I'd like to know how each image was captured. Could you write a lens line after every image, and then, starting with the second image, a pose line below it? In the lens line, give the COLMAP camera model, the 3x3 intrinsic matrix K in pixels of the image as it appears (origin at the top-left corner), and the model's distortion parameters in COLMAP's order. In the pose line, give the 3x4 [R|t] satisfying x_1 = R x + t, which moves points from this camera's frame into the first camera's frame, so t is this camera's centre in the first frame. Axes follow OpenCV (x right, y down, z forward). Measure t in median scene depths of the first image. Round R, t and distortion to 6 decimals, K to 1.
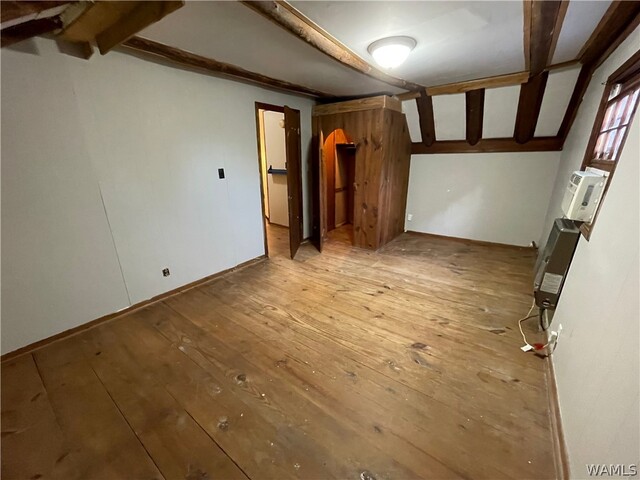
lens RADIAL K [[259.9, 0, 319.6], [0, 259.9, 242.1], [0, 0, 1]] dist [-0.004458, 0.000156]
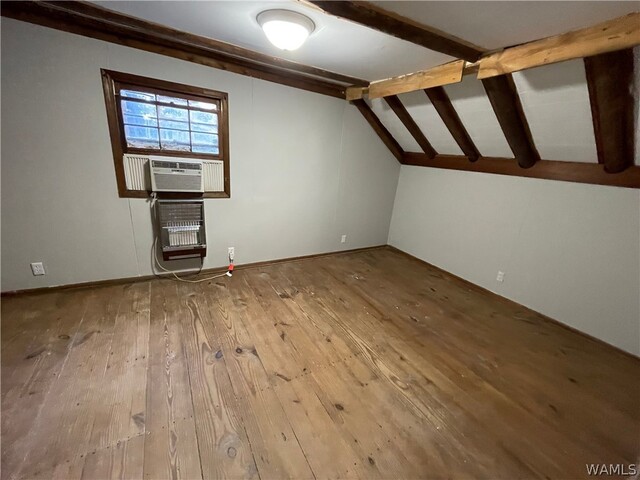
lens RADIAL K [[259.9, 0, 319.6], [0, 259.9, 240.5], [0, 0, 1]] dist [-0.004458, 0.000156]
pose [[-0.918051, -0.183789, 0.351289, -0.162310], [0.051618, 0.823108, 0.565534, -0.458947], [-0.393088, 0.537322, -0.746168, 1.362975]]
